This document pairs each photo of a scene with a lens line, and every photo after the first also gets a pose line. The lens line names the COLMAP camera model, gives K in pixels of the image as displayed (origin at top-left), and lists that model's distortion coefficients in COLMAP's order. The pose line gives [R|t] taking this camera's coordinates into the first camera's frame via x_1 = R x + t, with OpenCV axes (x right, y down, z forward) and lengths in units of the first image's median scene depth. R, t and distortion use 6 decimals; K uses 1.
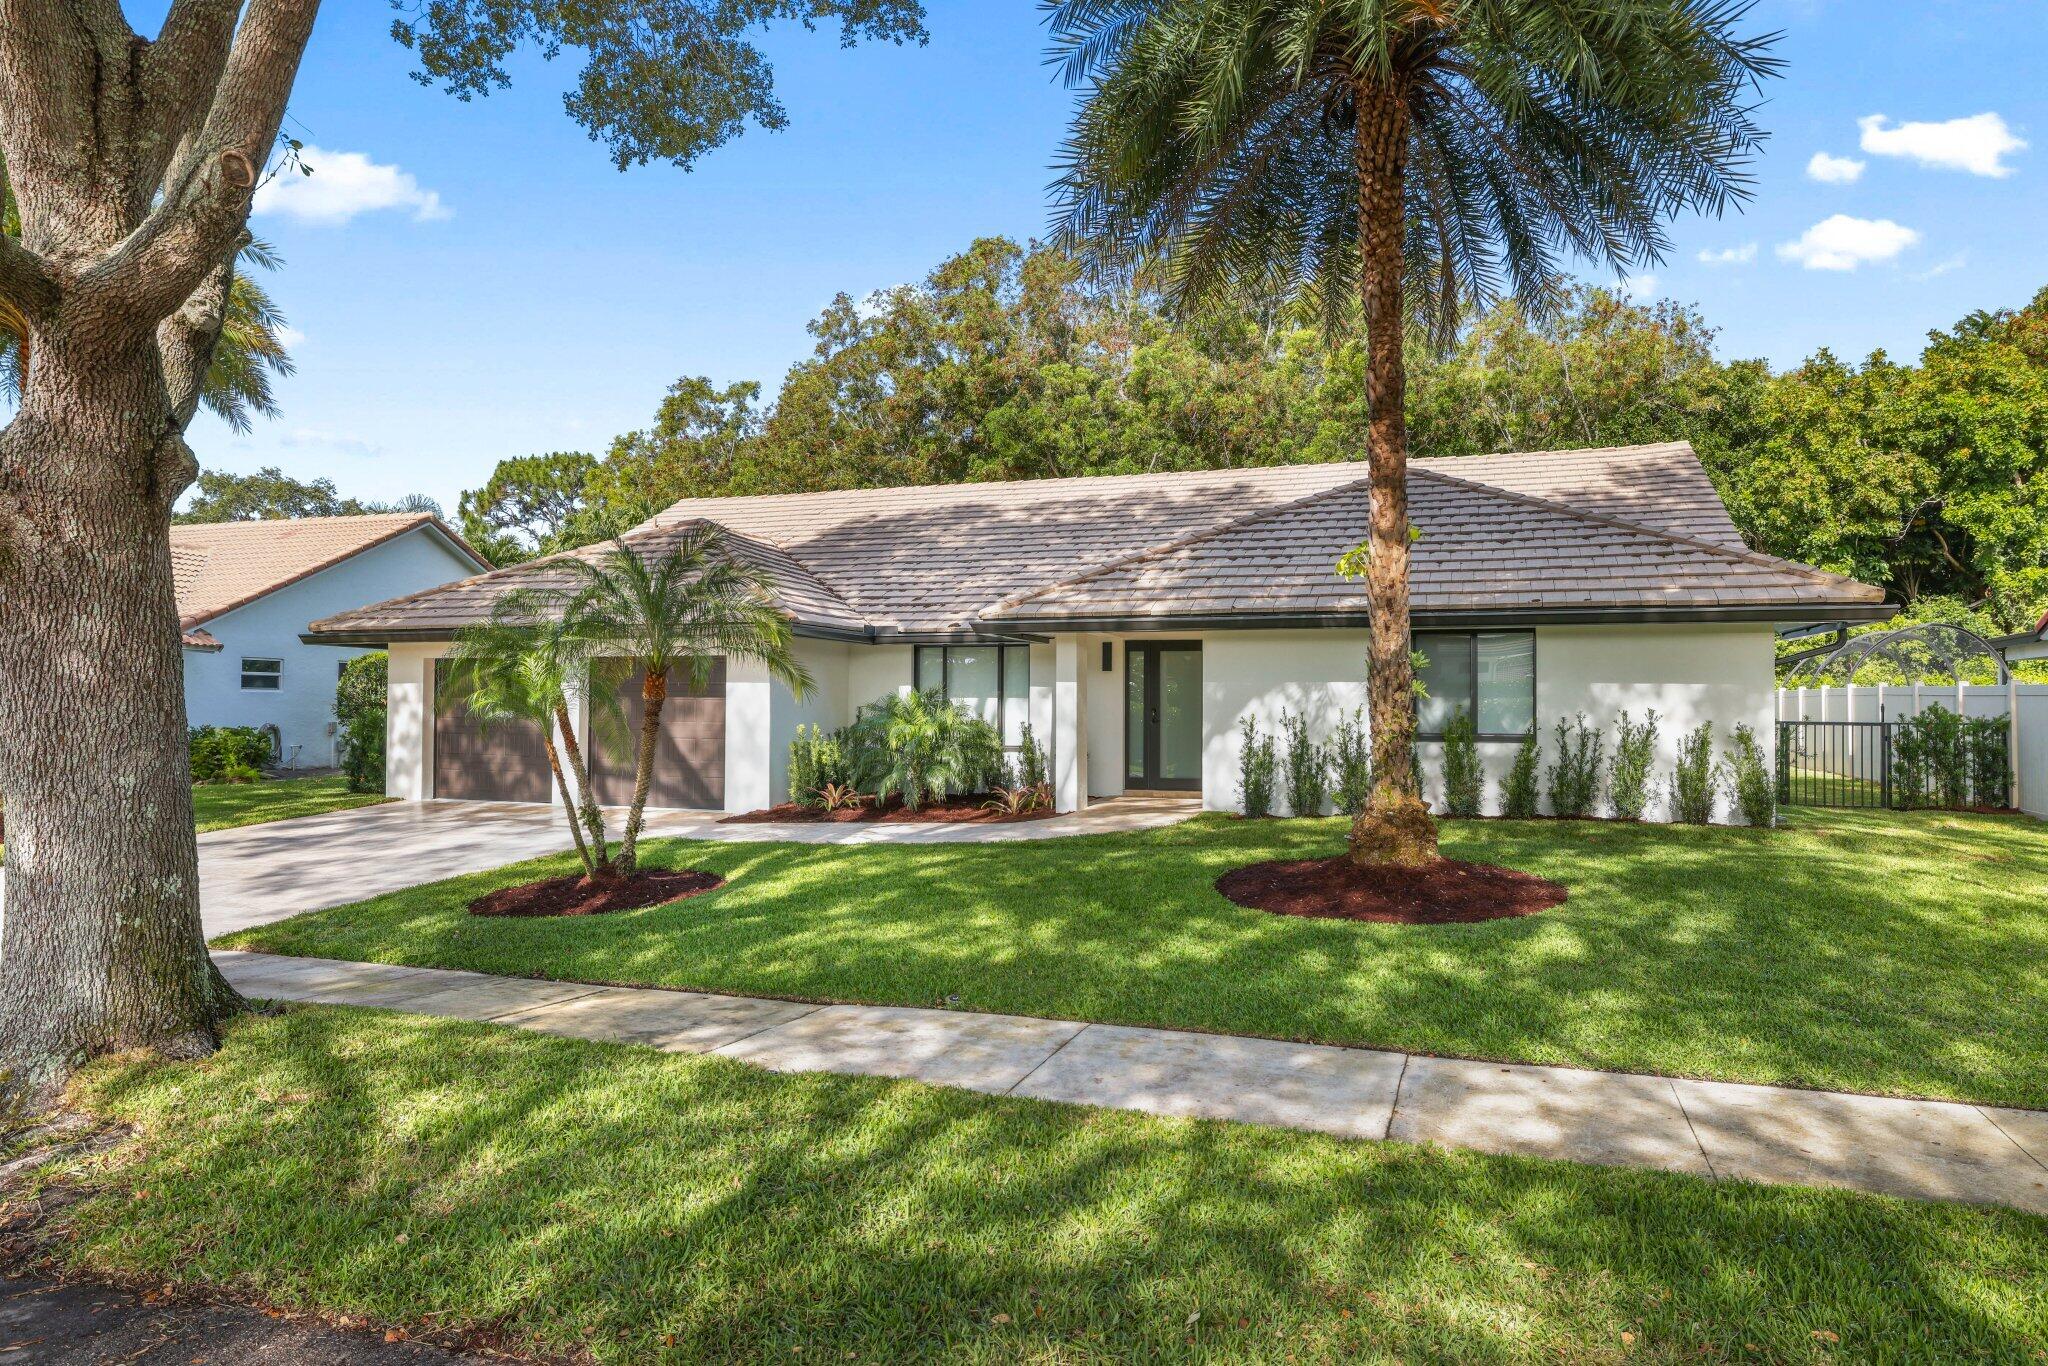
lens RADIAL K [[1012.0, 0, 1012.9], [0, 1012.0, 687.7], [0, 0, 1]] dist [-0.004700, -0.000486]
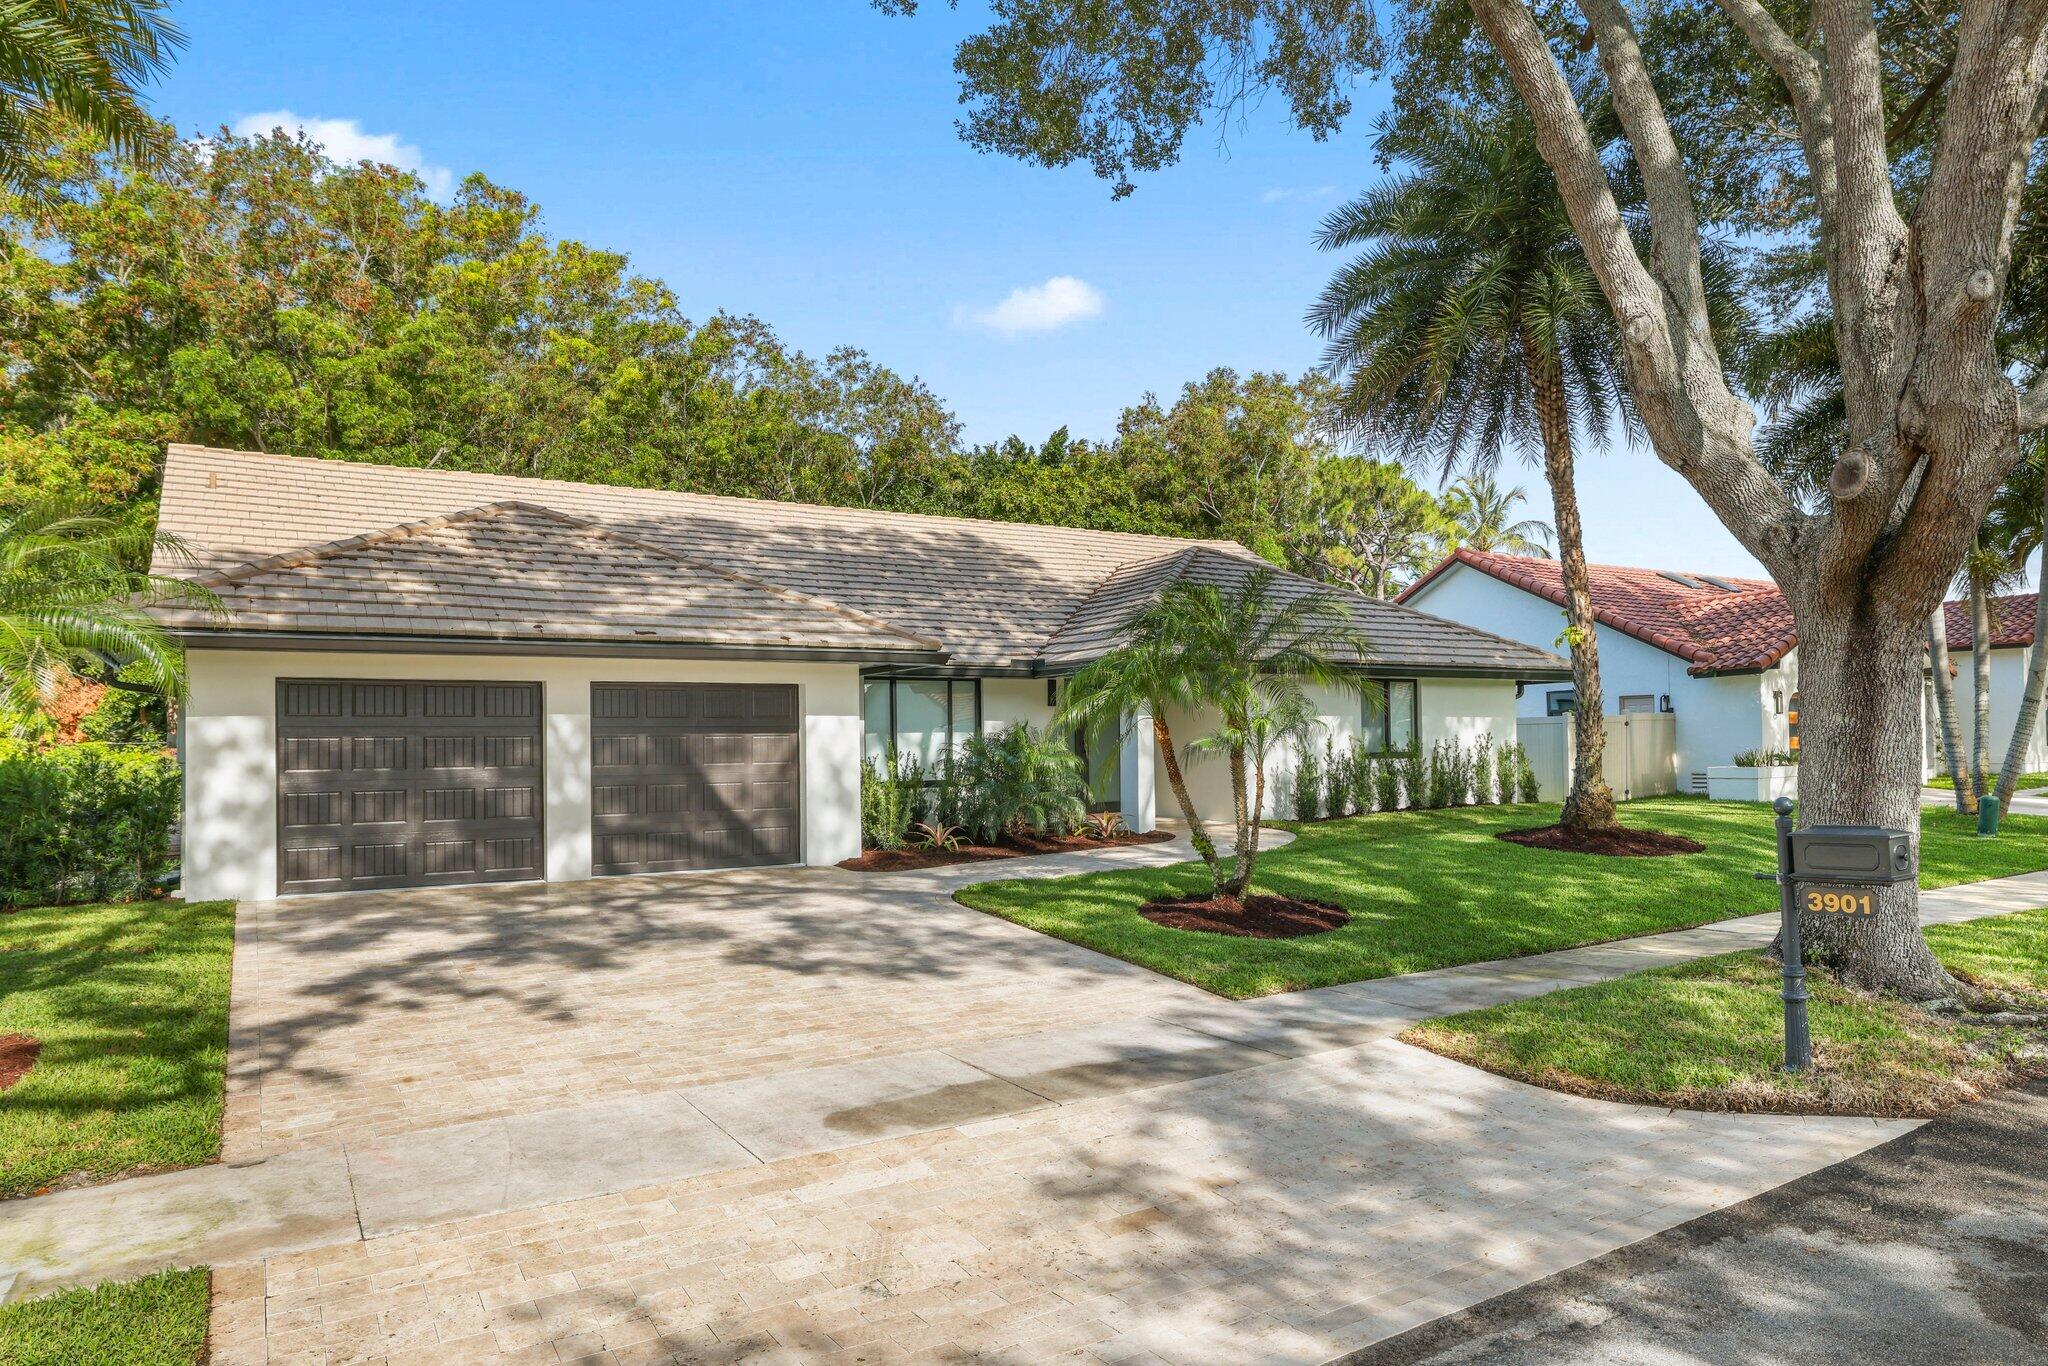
lens RADIAL K [[1012.0, 0, 1012.9], [0, 1012.0, 687.7], [0, 0, 1]] dist [-0.004700, -0.000486]
pose [[0.731560, 0.015239, 0.681607, -0.722230], [-0.002178, 0.999797, -0.020016, -0.012191], [-0.681774, 0.013158, 0.731445, 0.255268]]
